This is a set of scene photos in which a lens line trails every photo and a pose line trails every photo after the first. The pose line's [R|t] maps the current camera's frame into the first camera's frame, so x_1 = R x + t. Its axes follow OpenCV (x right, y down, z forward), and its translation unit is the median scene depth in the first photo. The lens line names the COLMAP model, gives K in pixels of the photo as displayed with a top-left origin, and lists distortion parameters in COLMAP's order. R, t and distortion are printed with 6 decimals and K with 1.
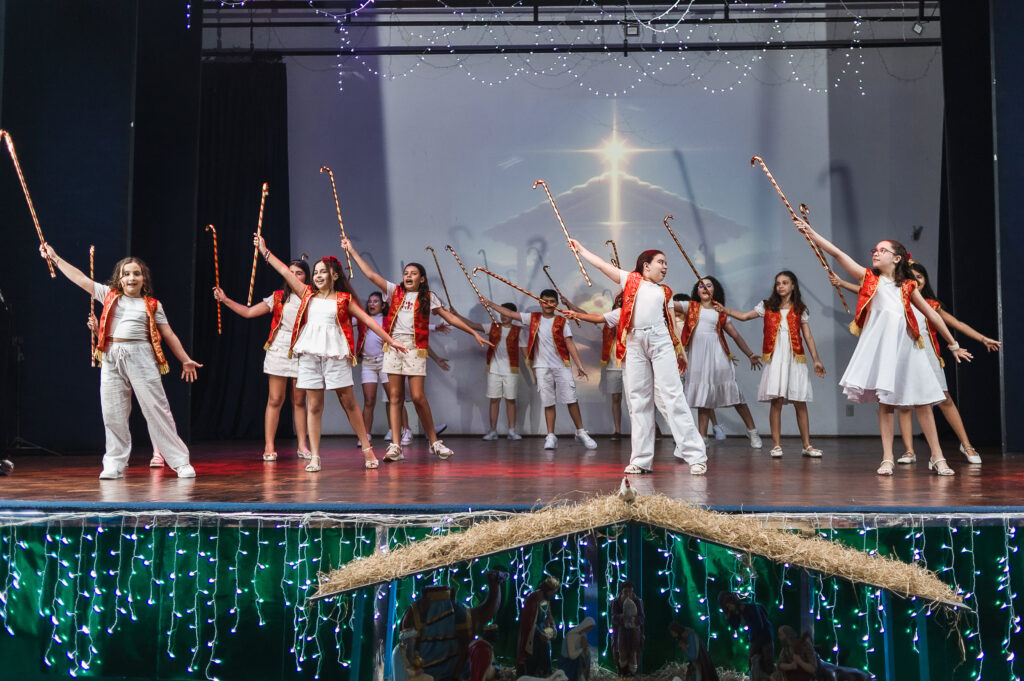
lens RADIAL K [[1076.1, 0, 554.6], [0, 1076.1, 337.3], [0, 0, 1]] dist [0.030260, -0.025249]
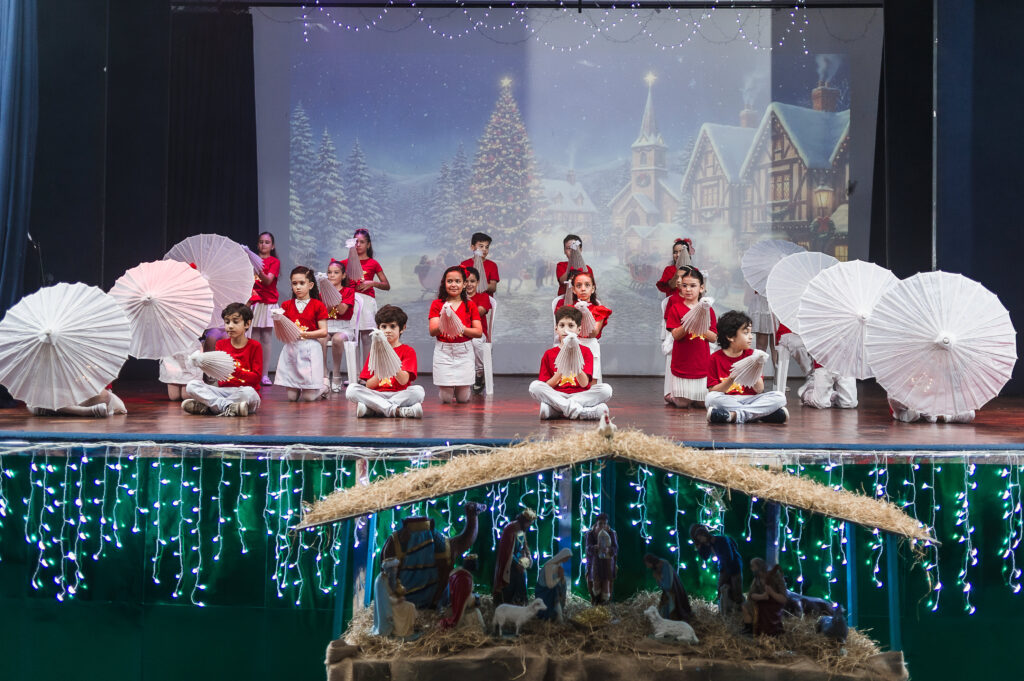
lens RADIAL K [[996.2, 0, 517.3], [0, 996.2, 340.4], [0, 0, 1]] dist [0.033785, -0.026811]
pose [[0.999737, 0.010680, 0.020316, -0.032472], [-0.011798, 0.998376, 0.055733, 0.007886], [-0.019688, -0.055958, 0.998239, 0.053839]]
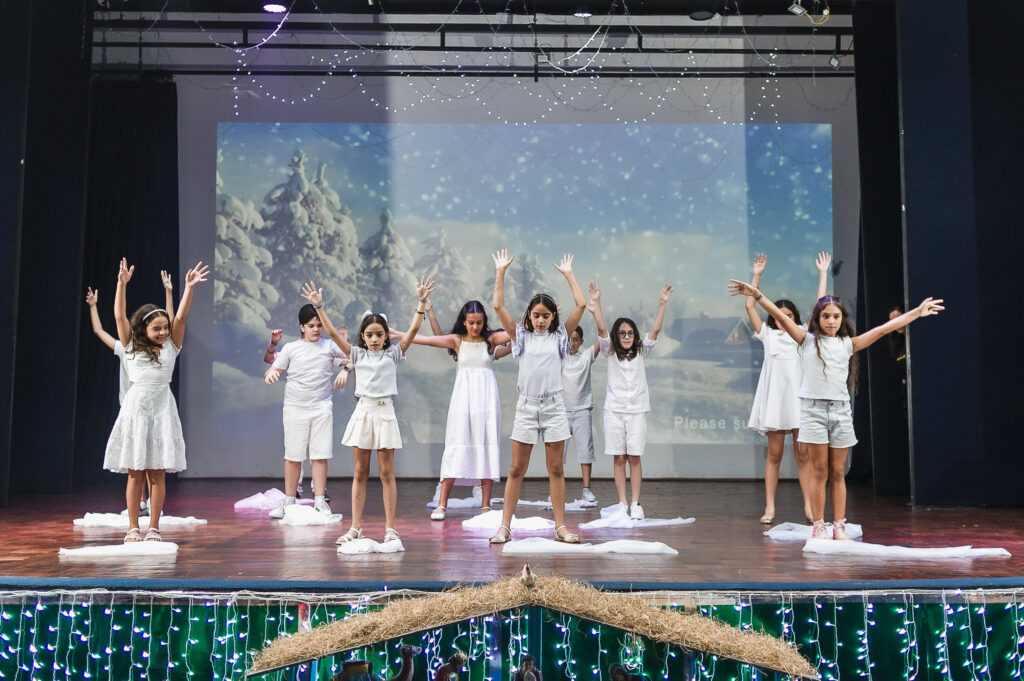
lens RADIAL K [[1235.3, 0, 513.4], [0, 1235.3, 300.8], [0, 0, 1]] dist [0.028383, -0.032406]
pose [[0.998953, 0.006936, 0.045214, -0.007560], [-0.005516, 0.999490, -0.031457, -0.093070], [-0.045409, 0.031175, 0.998482, -0.270350]]
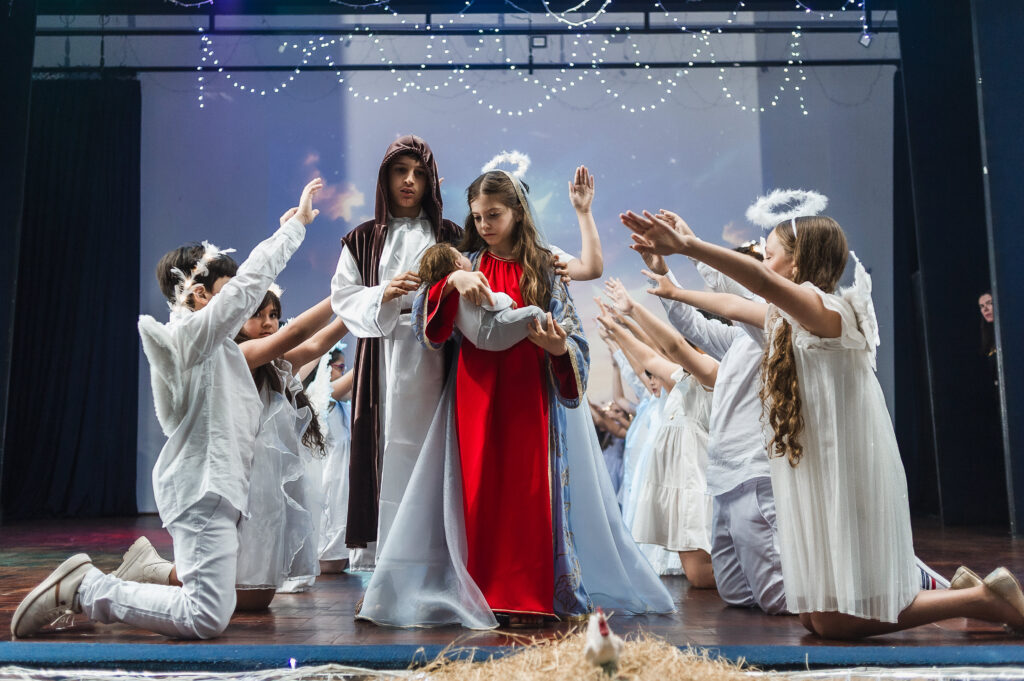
lens RADIAL K [[1070.7, 0, 477.5], [0, 1070.7, 322.3], [0, 0, 1]] dist [0.019460, 0.003107]
pose [[0.999638, 0.002026, 0.026836, -0.001184], [0.000161, 0.996695, -0.081239, 0.033772], [-0.026912, 0.081214, 0.996333, 0.445876]]
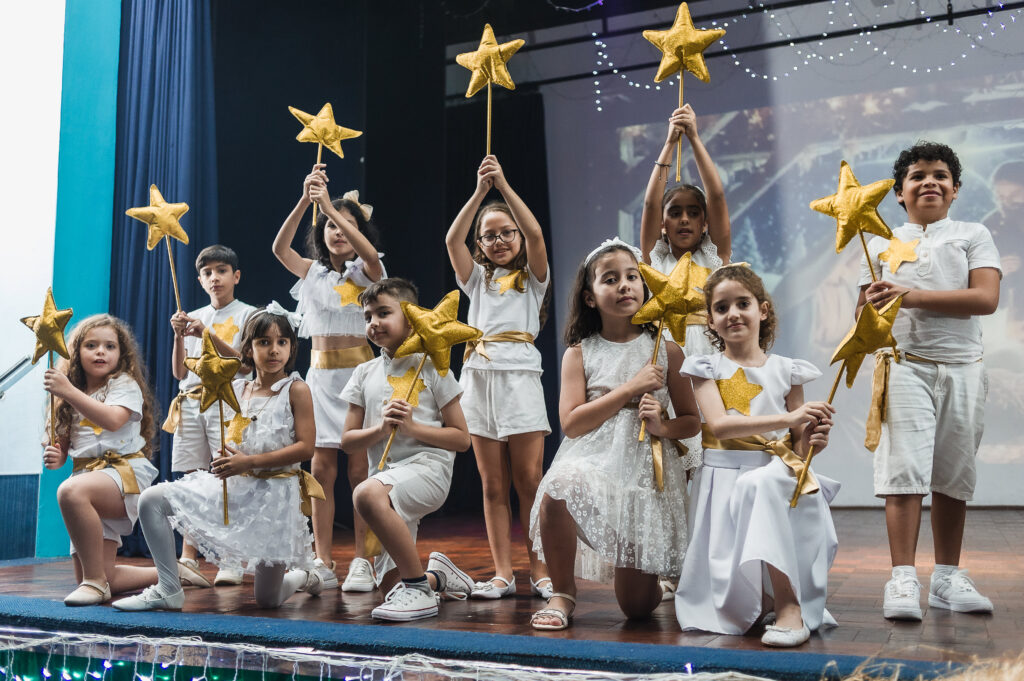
lens RADIAL K [[1055.1, 0, 495.9], [0, 1055.1, 338.8], [0, 0, 1]] dist [0.028595, -0.010365]
pose [[0.939762, -0.052996, -0.337697, 0.009624], [0.030797, 0.997018, -0.070762, 0.041403], [0.340440, 0.056099, 0.938591, 0.503524]]
